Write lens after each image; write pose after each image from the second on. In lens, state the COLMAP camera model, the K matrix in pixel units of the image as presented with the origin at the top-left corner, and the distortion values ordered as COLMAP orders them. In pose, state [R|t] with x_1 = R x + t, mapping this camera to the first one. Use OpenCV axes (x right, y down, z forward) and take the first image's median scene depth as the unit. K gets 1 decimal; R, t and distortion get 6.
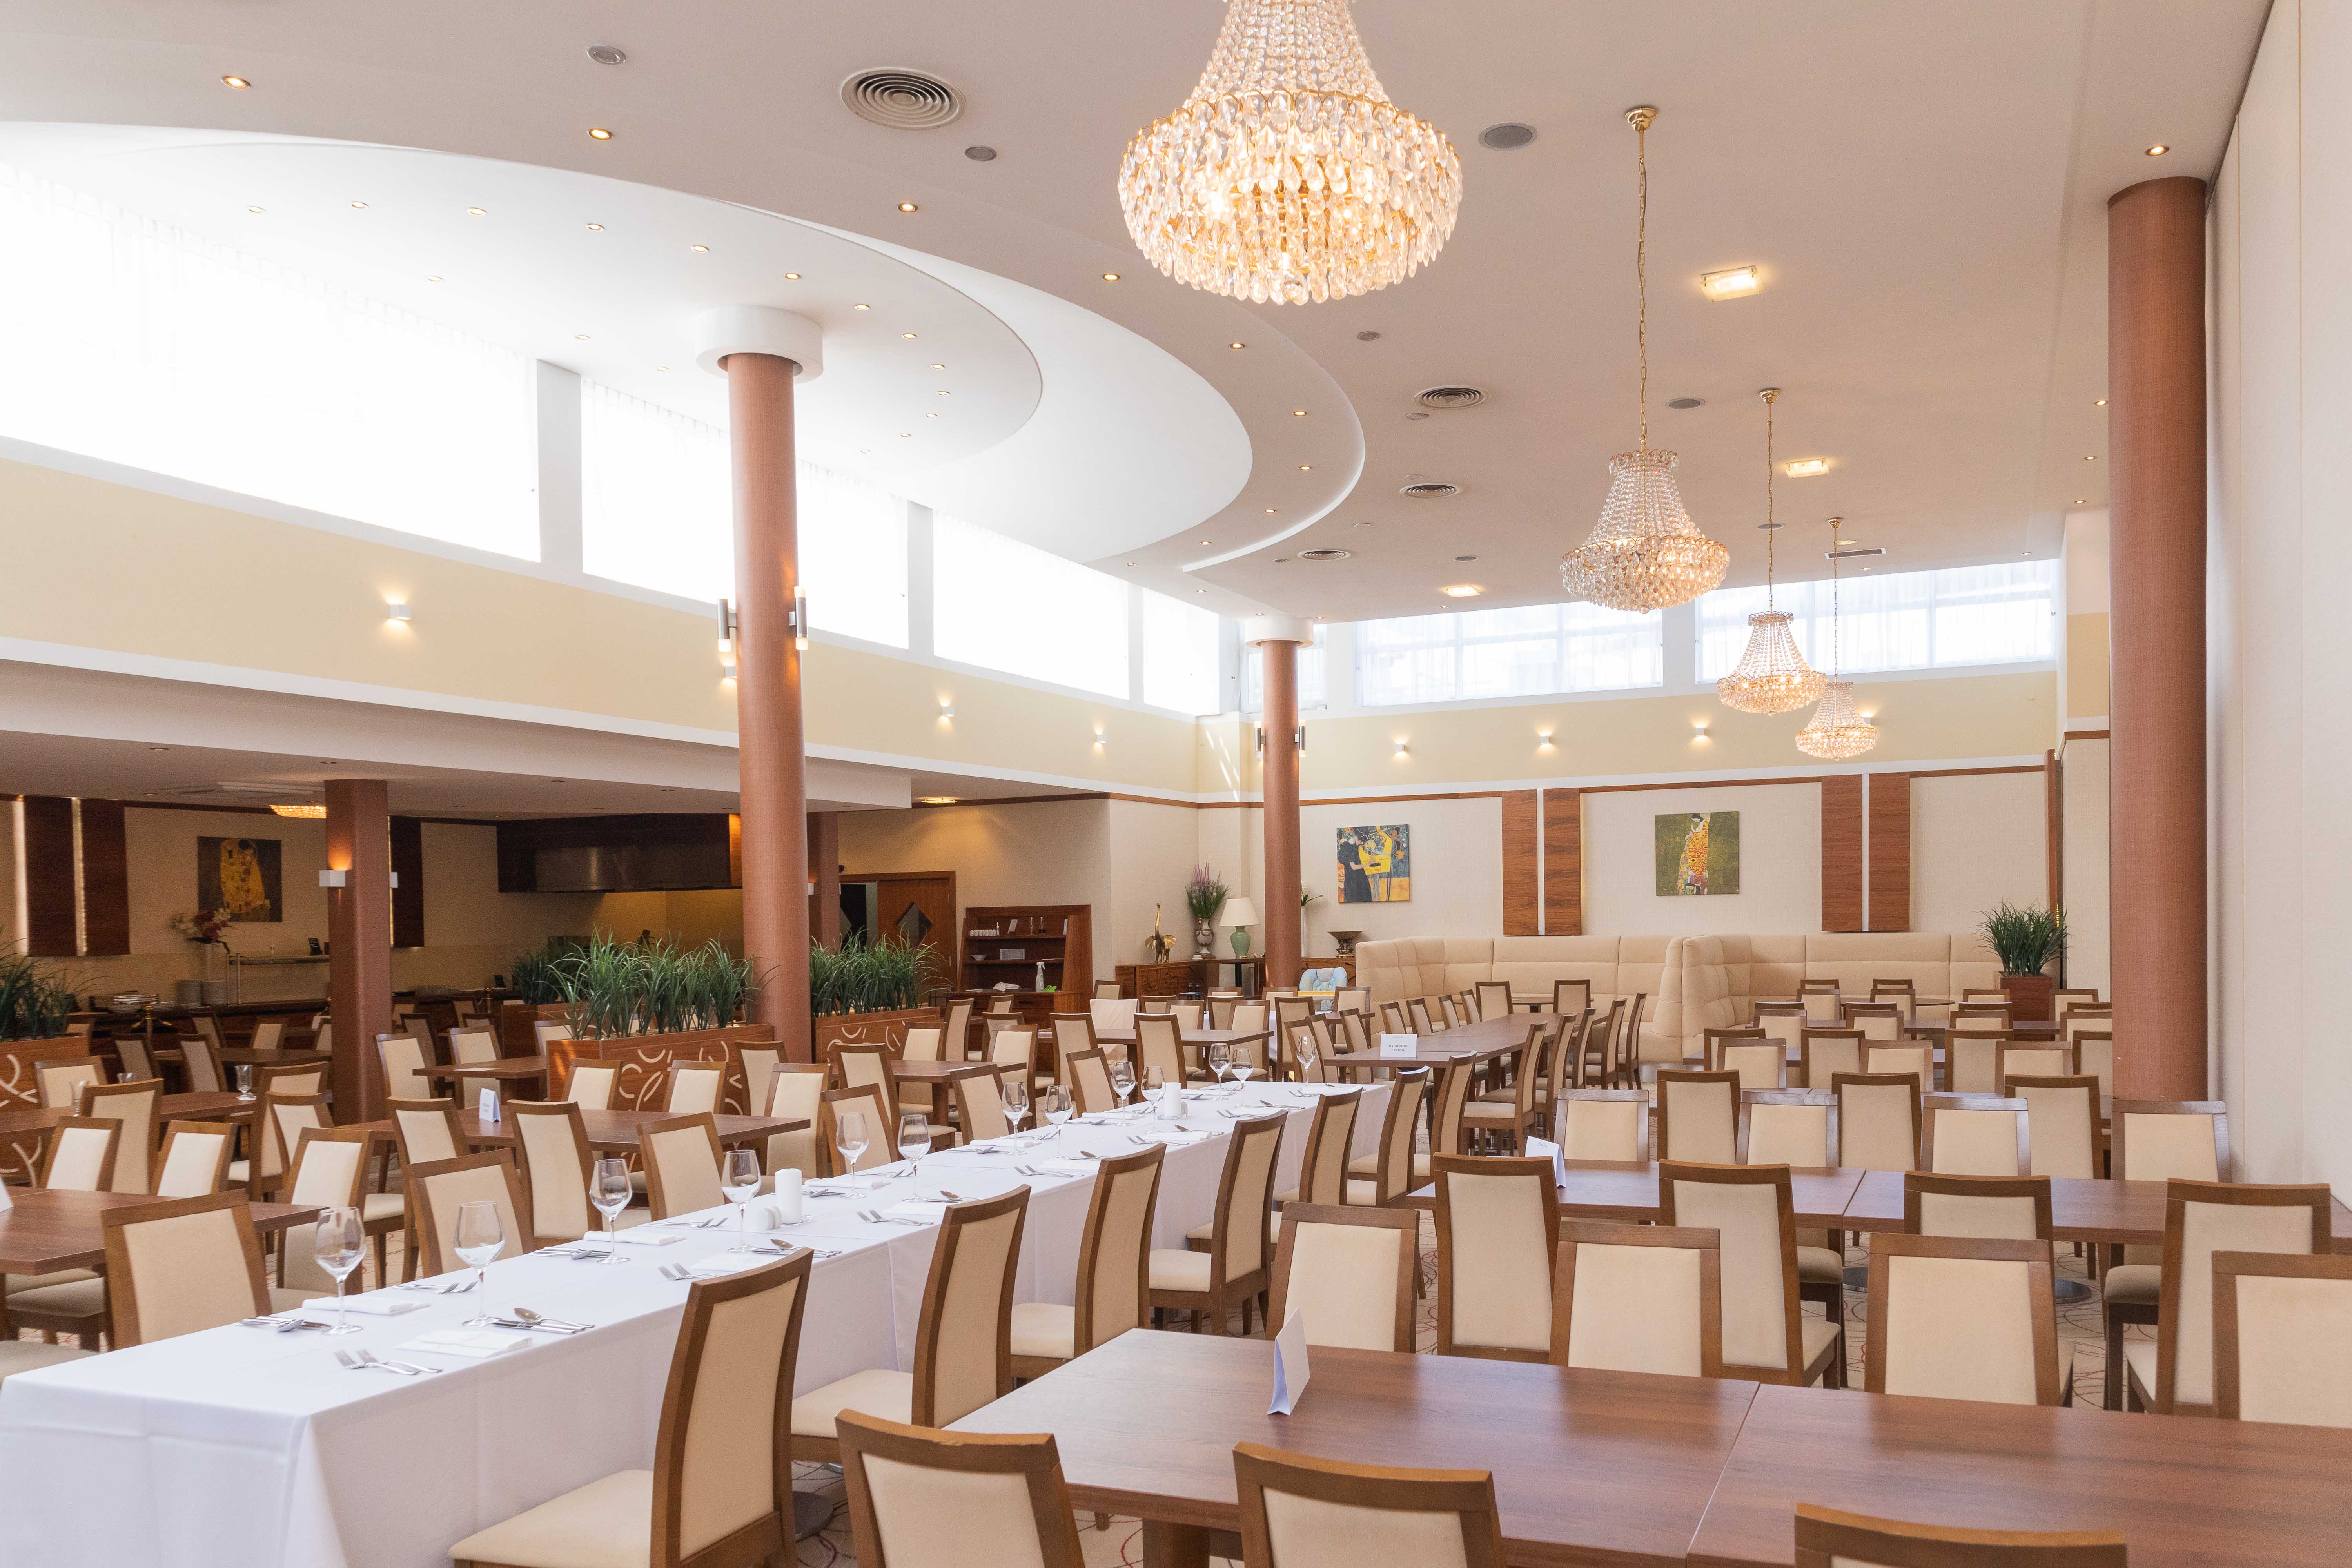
lens RADIAL K [[1665.6, 0, 1342.7], [0, 1665.6, 909.1], [0, 0, 1]] dist [0.064809, -0.001840]
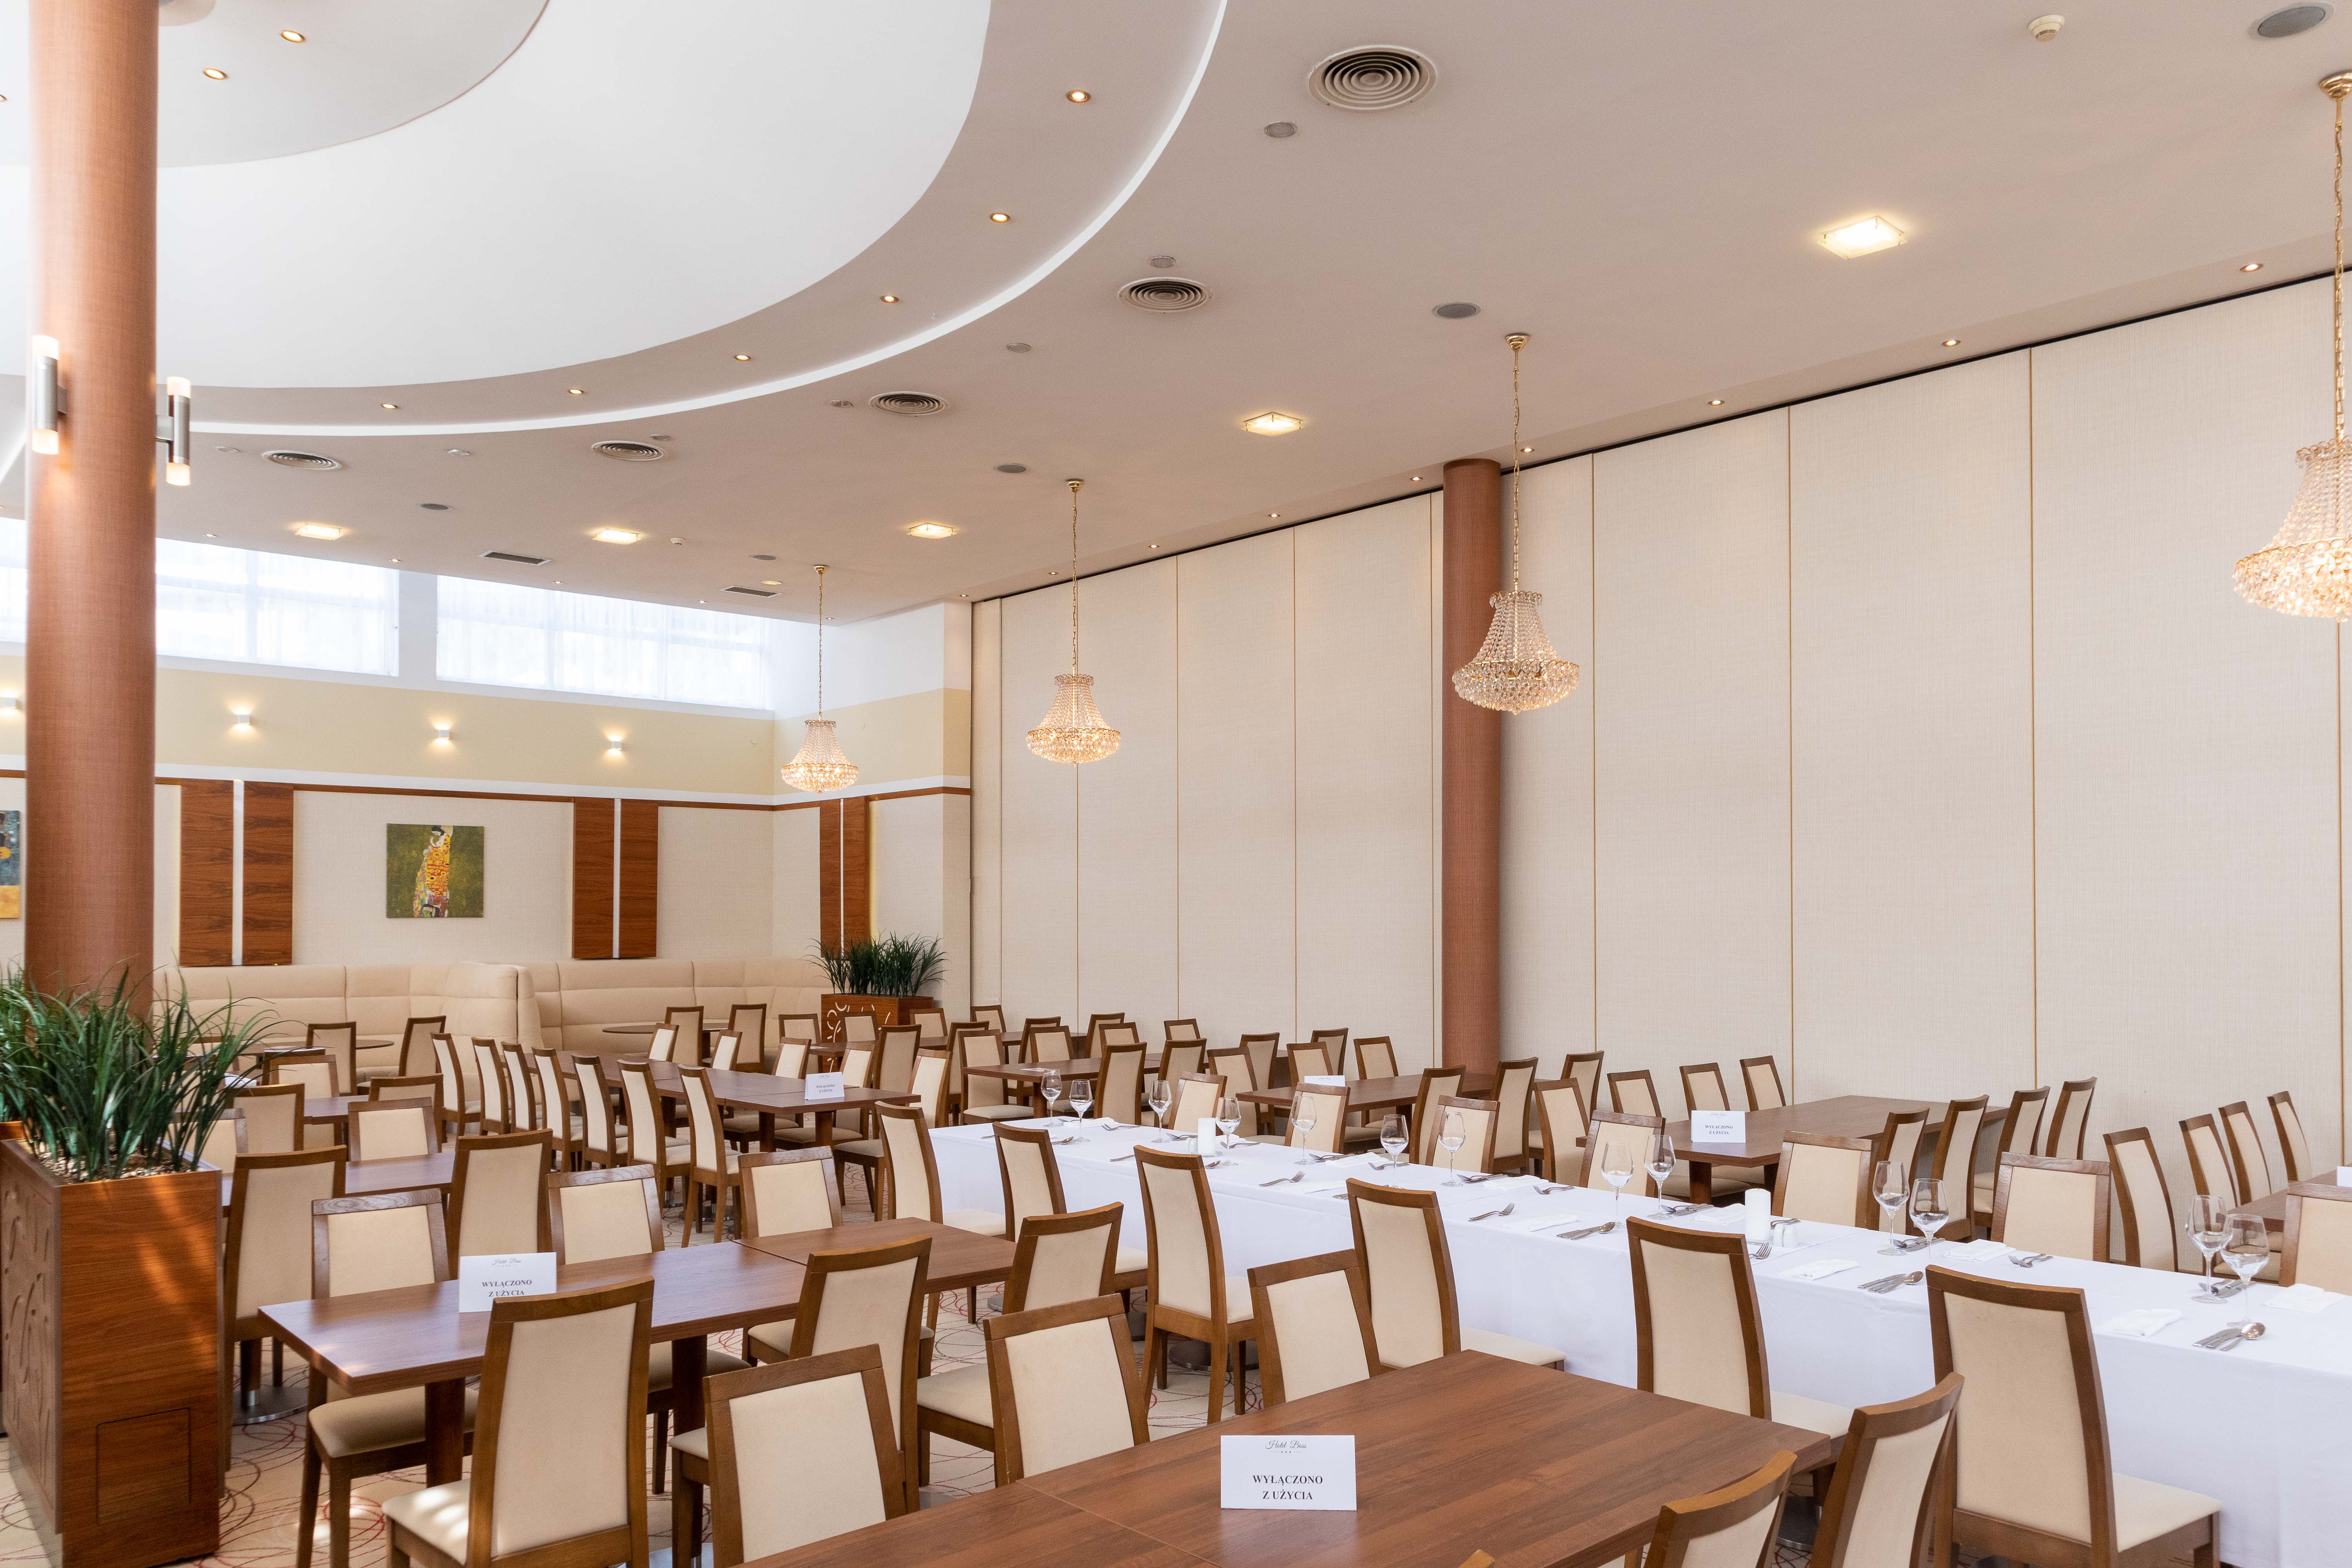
lens RADIAL K [[1674.8, 0, 1180.0], [0, 1674.8, 874.6], [0, 0, 1]] dist [0.002383, 0.000895]
pose [[0.442498, 0.040665, 0.895847, -0.393546], [-0.006122, 0.999085, -0.042327, 0.003722], [-0.896749, 0.013245, 0.442342, 0.247947]]
